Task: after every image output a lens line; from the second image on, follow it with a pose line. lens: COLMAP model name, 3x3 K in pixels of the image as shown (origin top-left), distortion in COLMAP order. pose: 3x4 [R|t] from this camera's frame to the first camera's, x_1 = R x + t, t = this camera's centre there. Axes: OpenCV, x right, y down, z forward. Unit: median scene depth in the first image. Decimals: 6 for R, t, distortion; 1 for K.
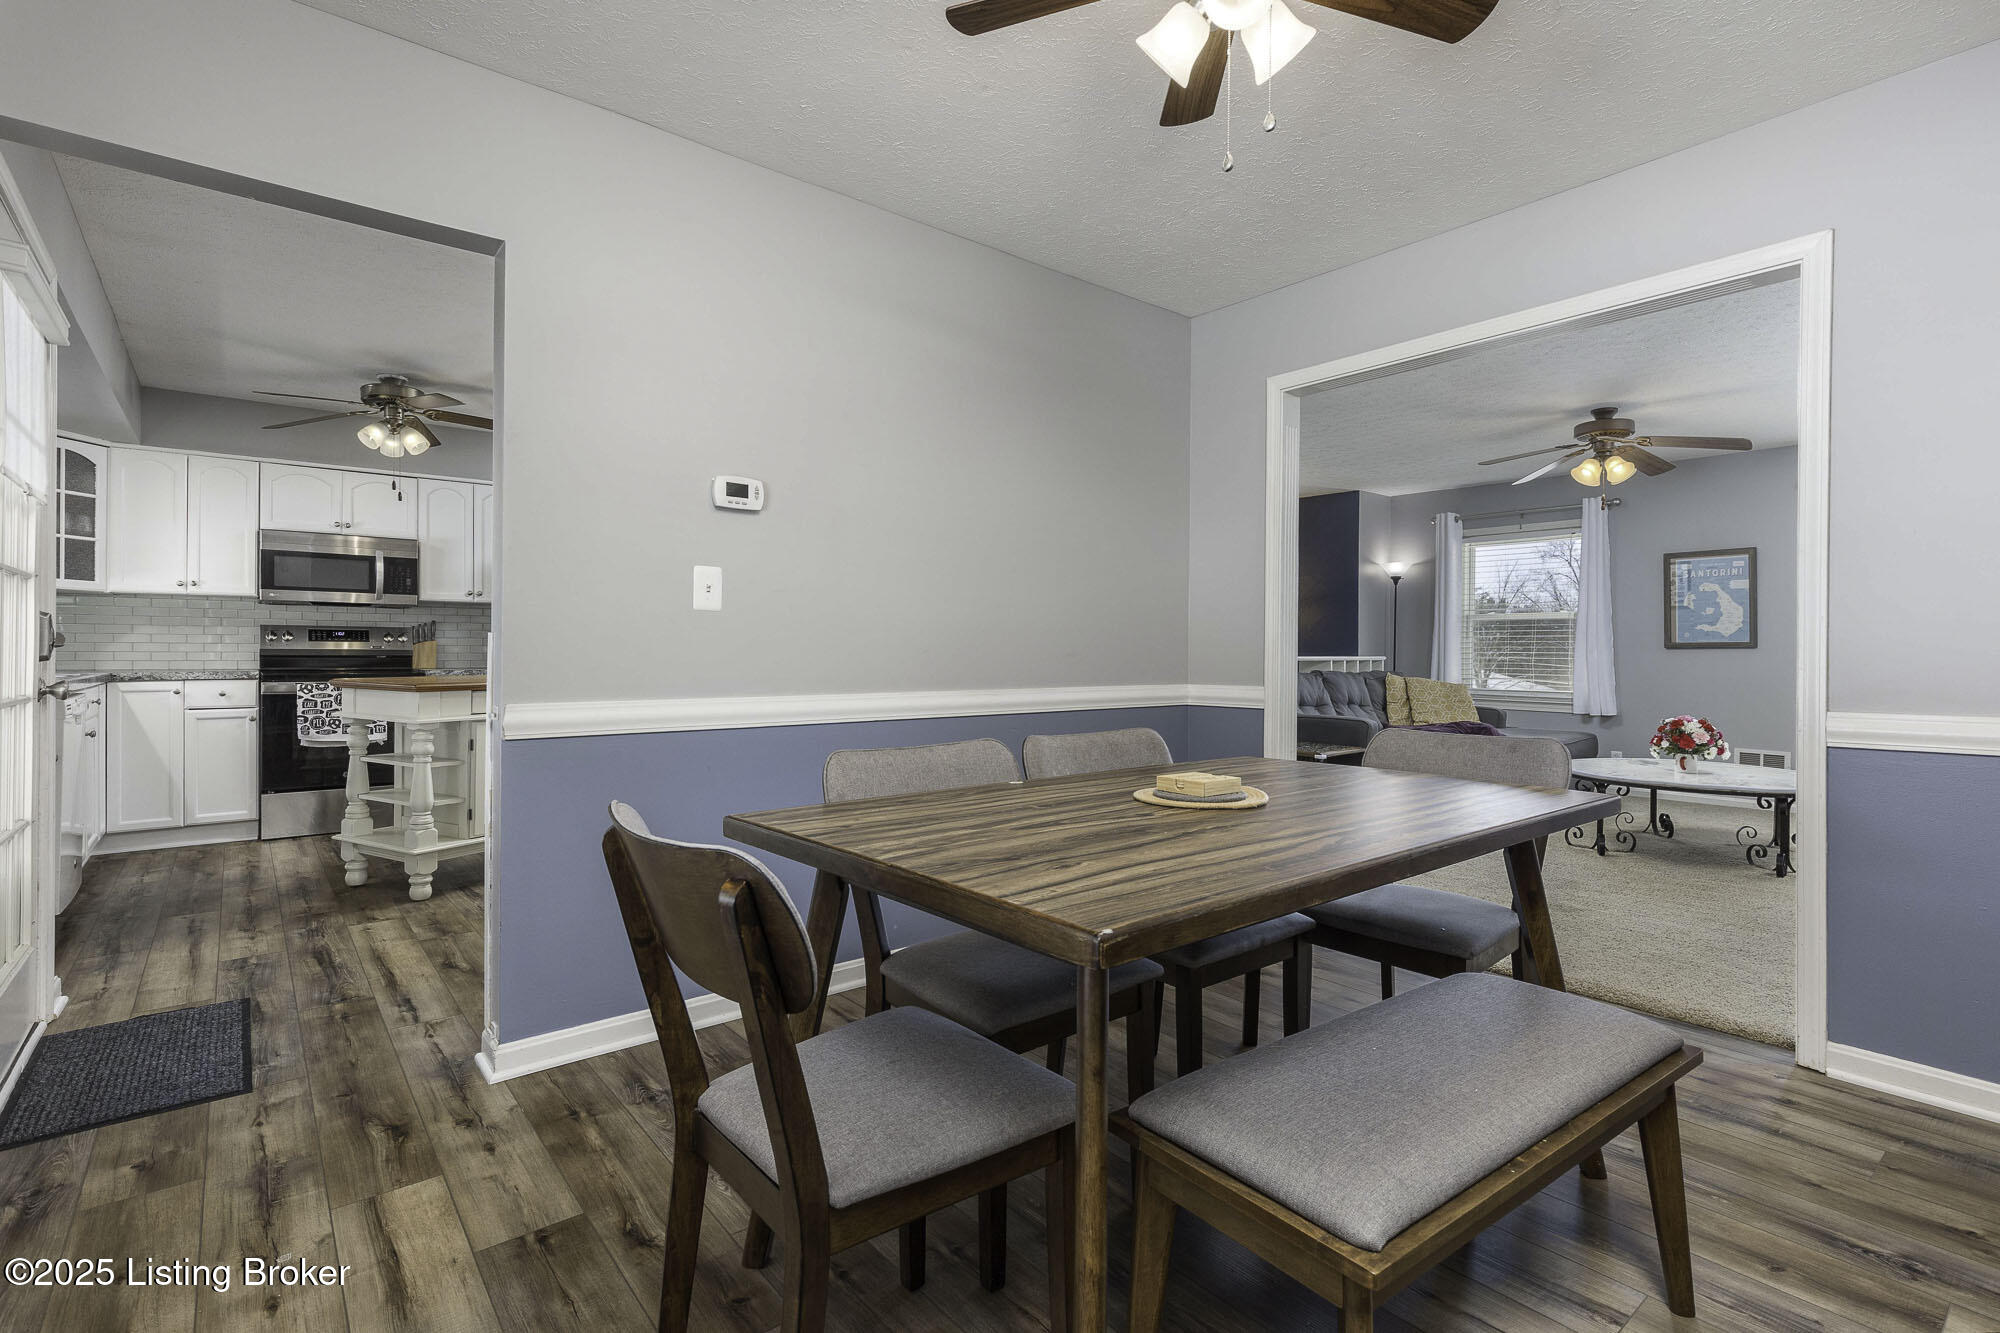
lens RADIAL K [[915.4, 0, 1005.1], [0, 915.4, 648.5], [0, 0, 1]] dist [0.005569, -0.002921]
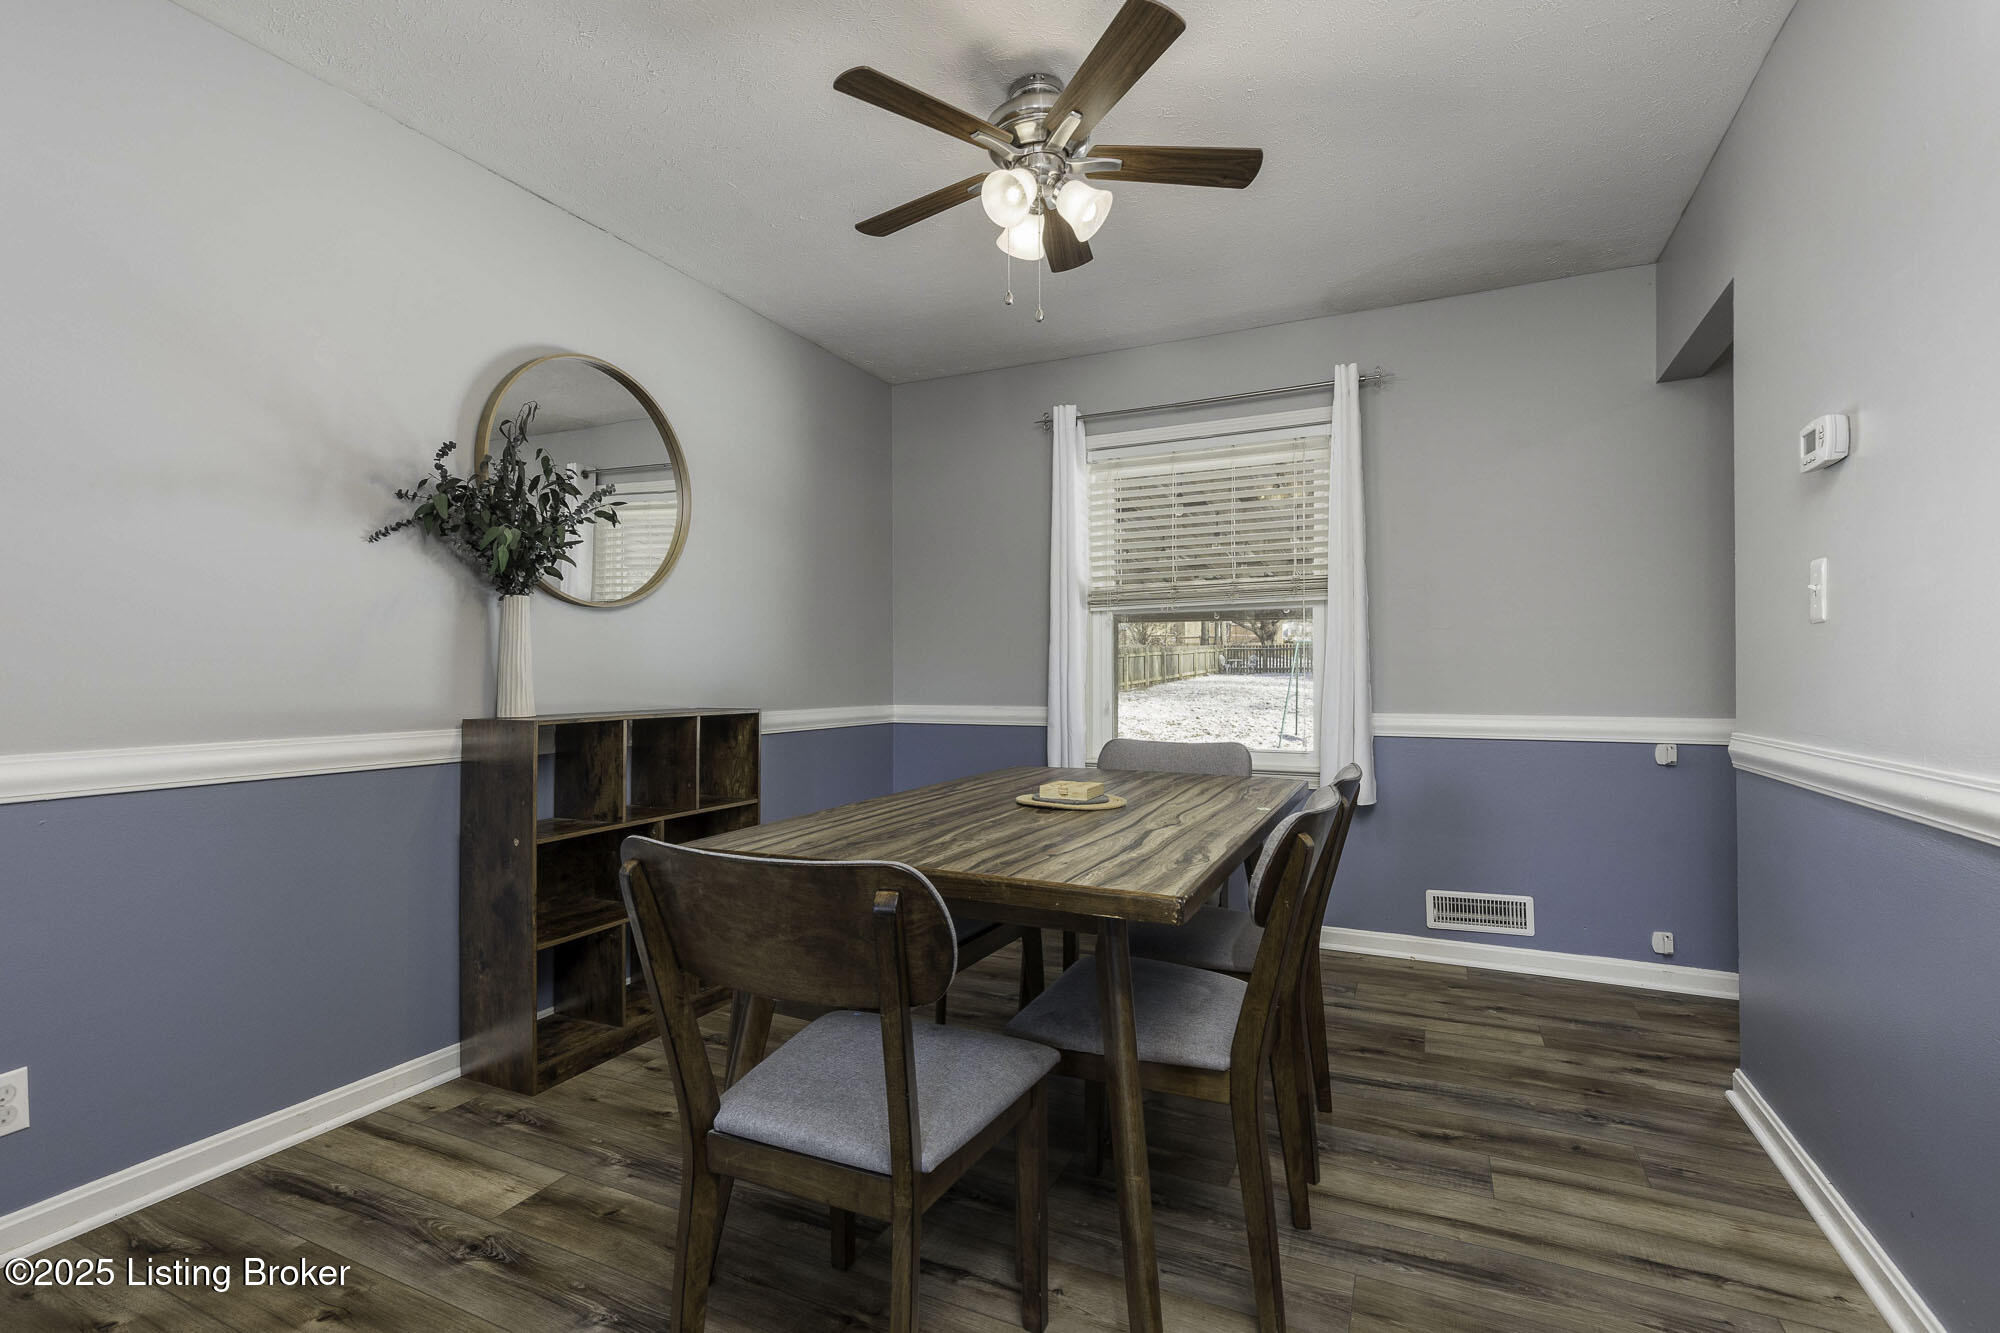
lens RADIAL K [[915.4, 0, 984.3], [0, 915.4, 656.1], [0, 0, 1]] dist [0.005569, -0.002921]
pose [[-0.906978, -0.011704, -0.421015, 0.224260], [0.000105, 0.999607, -0.028016, 0.002174], [0.421178, -0.025454, -0.906621, 0.557087]]
